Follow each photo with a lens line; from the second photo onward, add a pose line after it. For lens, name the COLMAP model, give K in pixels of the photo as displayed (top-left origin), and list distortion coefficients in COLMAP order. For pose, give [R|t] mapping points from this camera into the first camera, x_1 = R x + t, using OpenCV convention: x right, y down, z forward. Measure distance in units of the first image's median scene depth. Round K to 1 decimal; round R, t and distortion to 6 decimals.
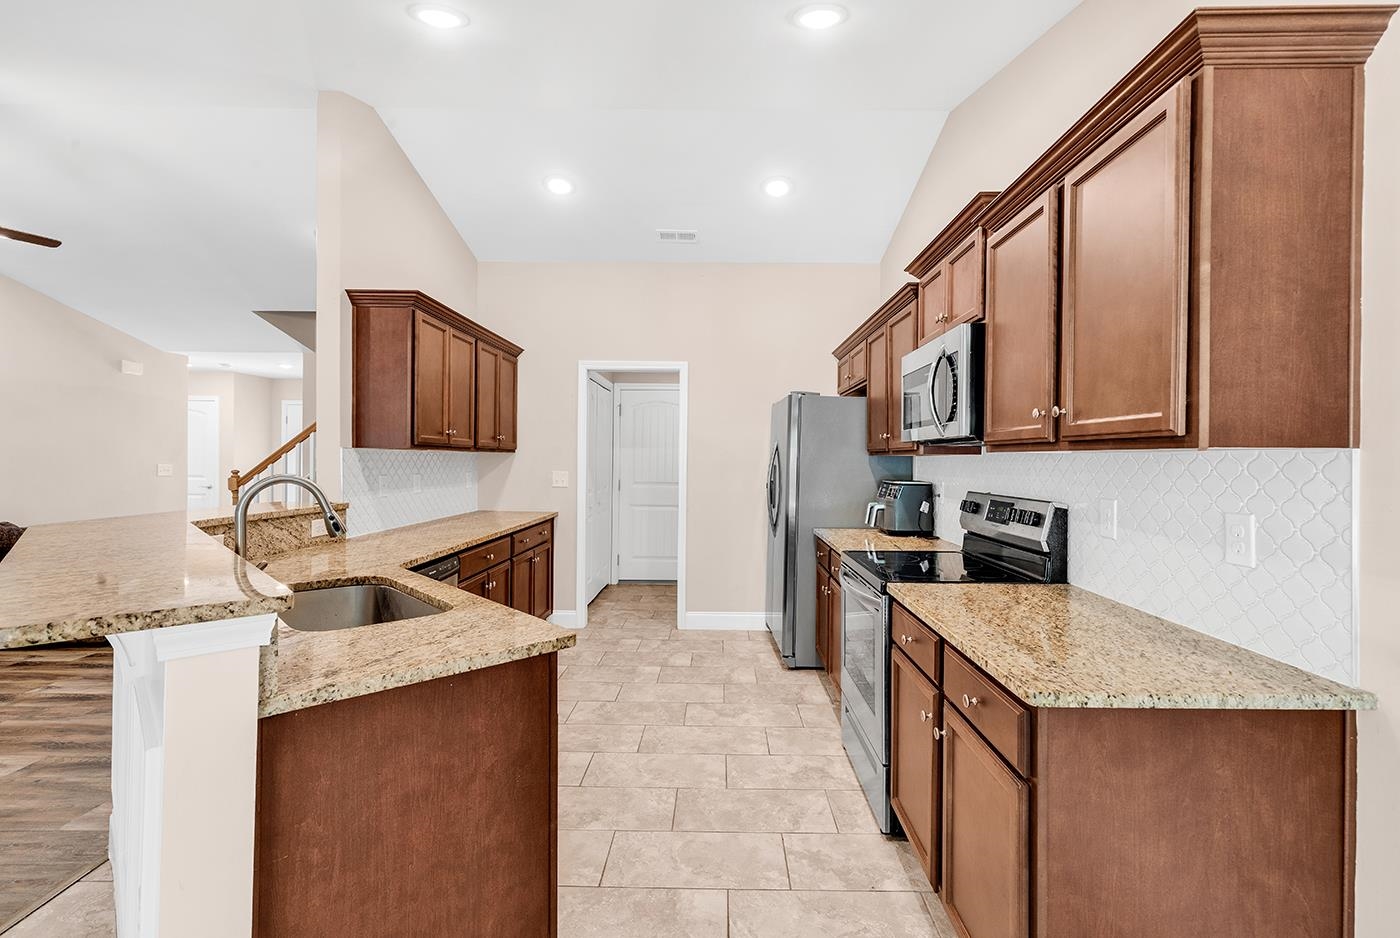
lens RADIAL K [[649.8, 0, 689.0], [0, 649.8, 471.7], [0, 0, 1]] dist [0.012259, -0.001536]
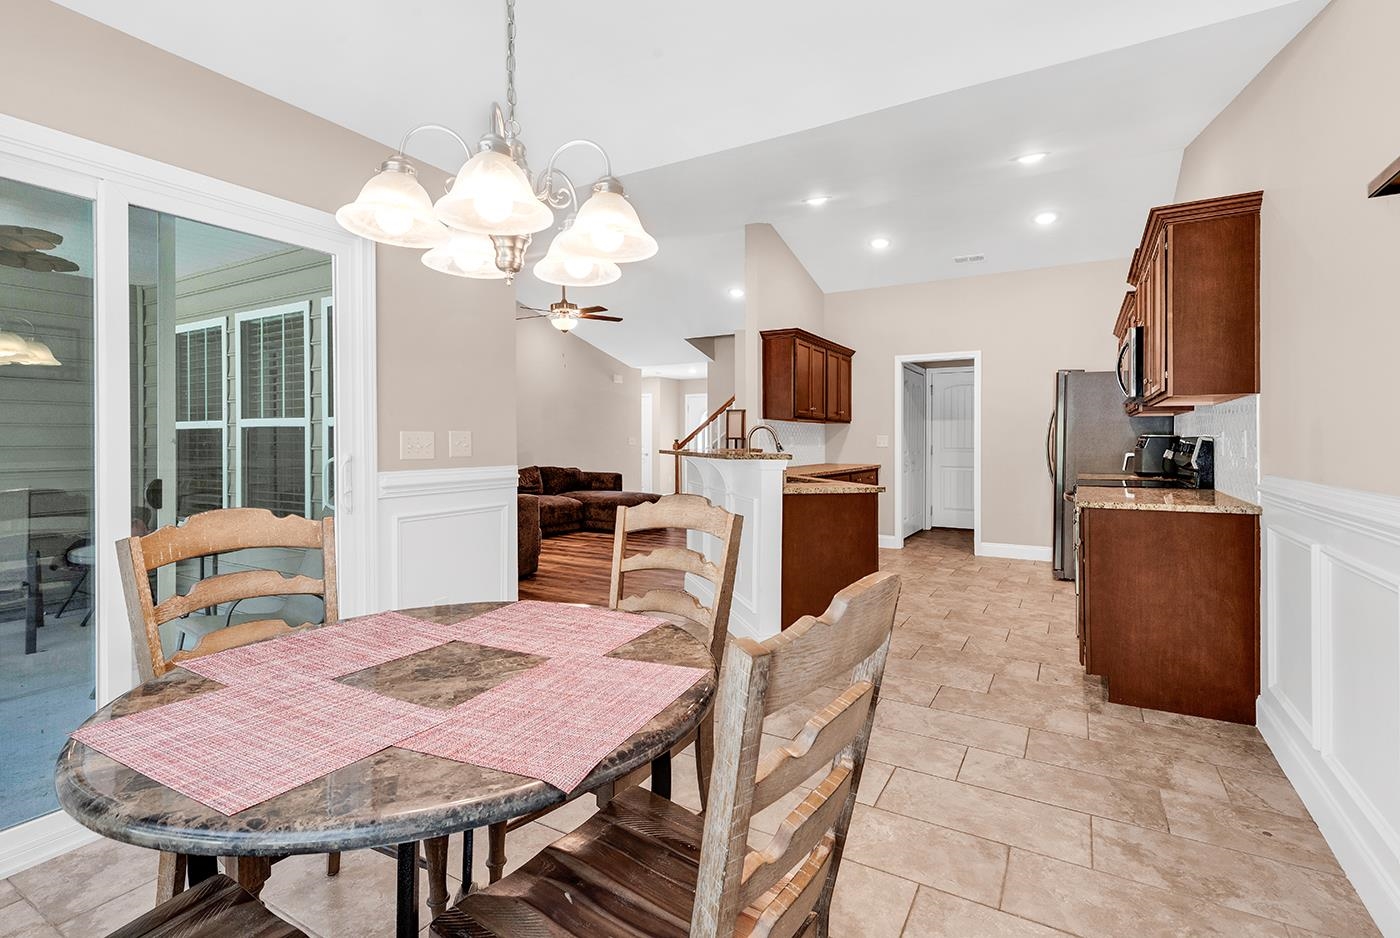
lens RADIAL K [[649.8, 0, 667.0], [0, 649.8, 446.3], [0, 0, 1]] dist [0.012259, -0.001536]
pose [[0.864298, -0.004197, -0.502962, 0.167176], [-0.003686, 0.999885, -0.014677, 0.068120], [0.502966, 0.014539, 0.864184, -0.700940]]
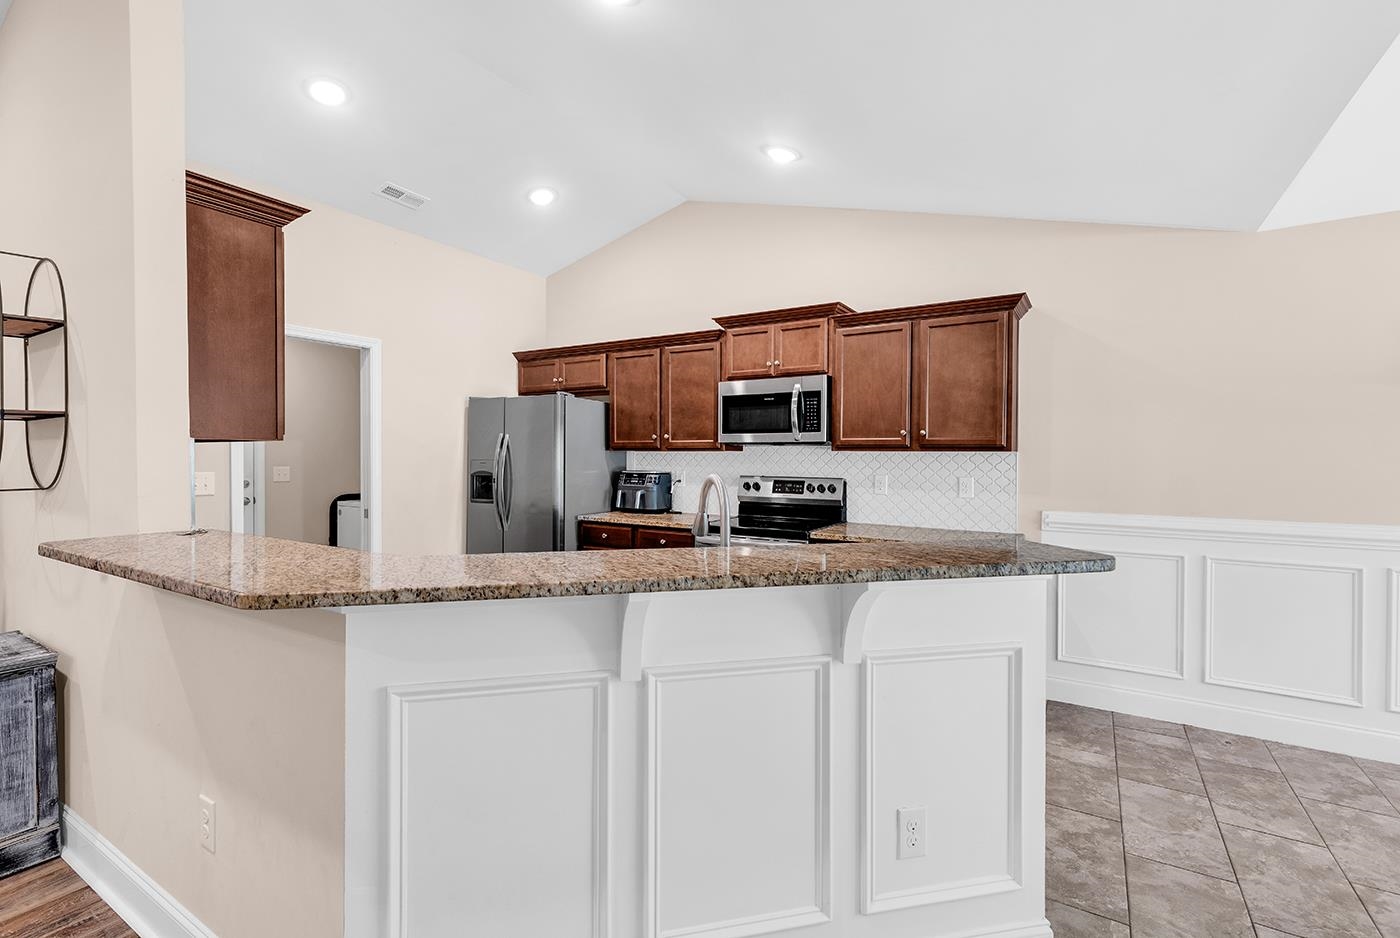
lens RADIAL K [[649.8, 0, 709.0], [0, 649.8, 475.5], [0, 0, 1]] dist [0.012259, -0.001536]
pose [[0.482468, -0.034163, 0.875247, -0.851264], [0.015666, 0.999416, 0.030373, -0.015306], [-0.875773, -0.000942, 0.482722, 0.318635]]
